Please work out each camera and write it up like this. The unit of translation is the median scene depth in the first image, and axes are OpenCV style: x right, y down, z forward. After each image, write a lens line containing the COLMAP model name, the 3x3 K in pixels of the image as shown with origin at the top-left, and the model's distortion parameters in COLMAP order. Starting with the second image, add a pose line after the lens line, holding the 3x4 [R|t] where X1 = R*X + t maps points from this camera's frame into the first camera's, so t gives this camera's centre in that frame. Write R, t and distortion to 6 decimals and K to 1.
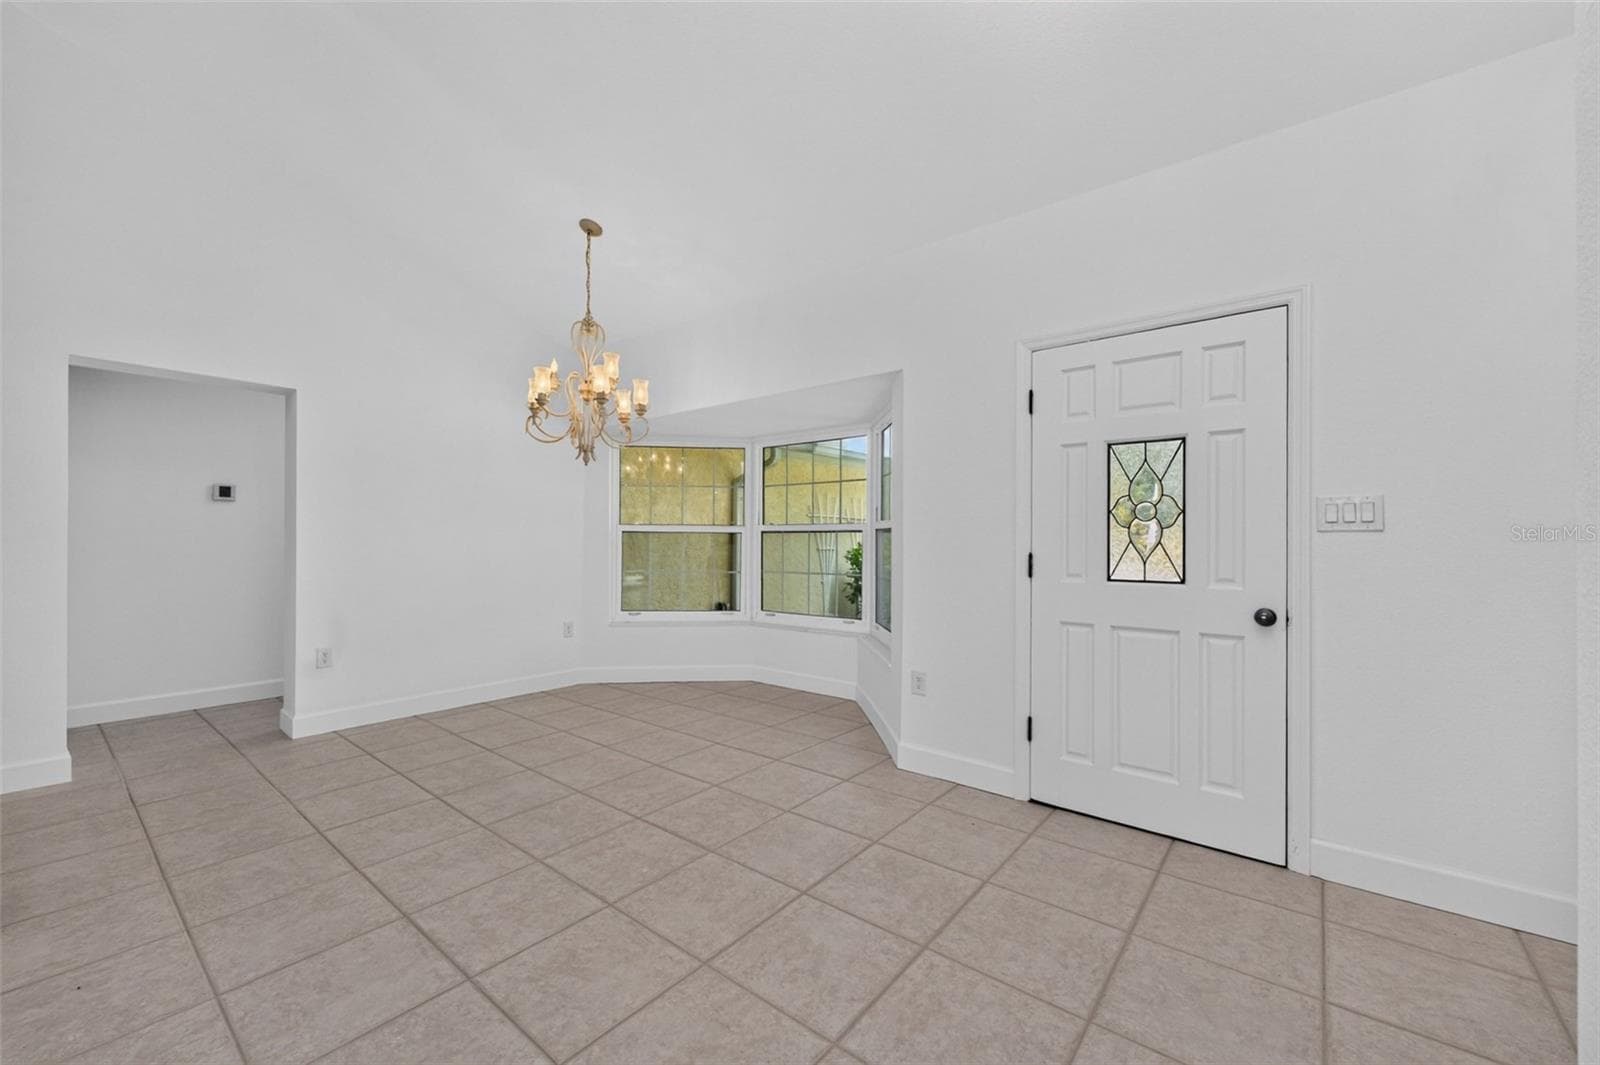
lens RADIAL K [[640.2, 0, 800.0], [0, 640.2, 532.5], [0, 0, 1]] dist [0.002766, 0.000126]
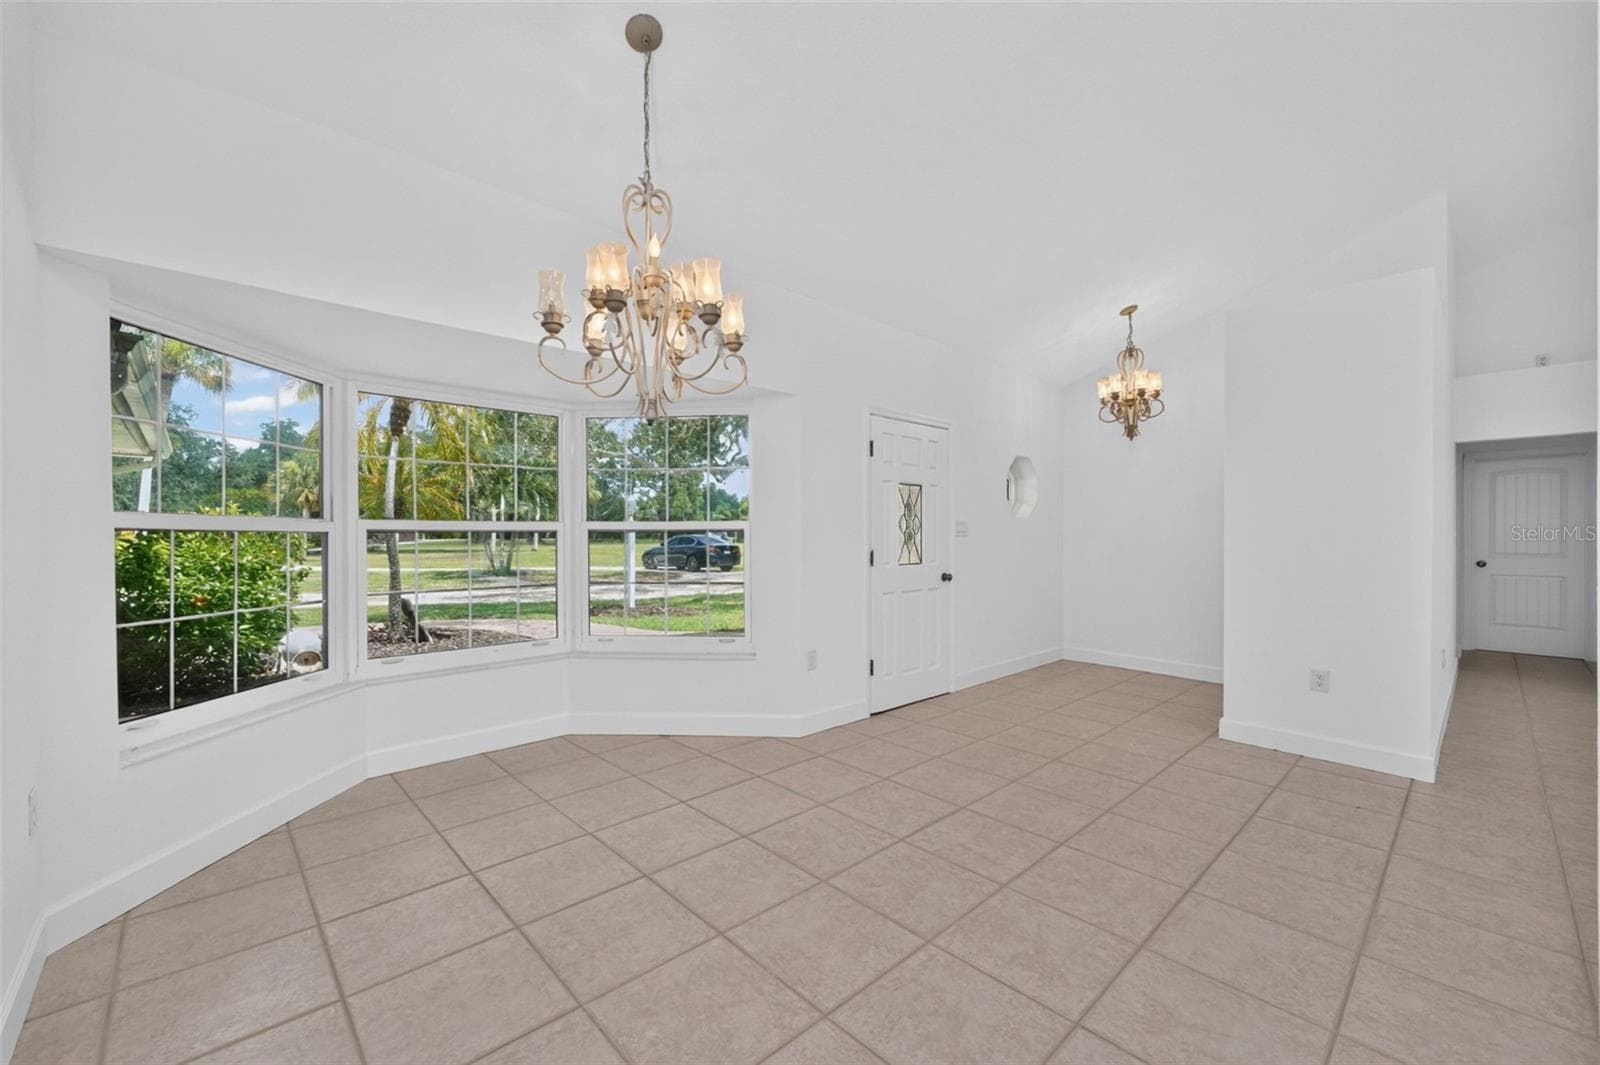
lens RADIAL K [[640.2, 0, 800.0], [0, 640.2, 532.5], [0, 0, 1]] dist [0.002766, 0.000126]
pose [[0.131771, 0.004900, 0.991268, -1.234327], [-0.010647, 0.999937, -0.003527, 0.000503], [-0.991223, -0.010089, 0.131815, 1.053201]]
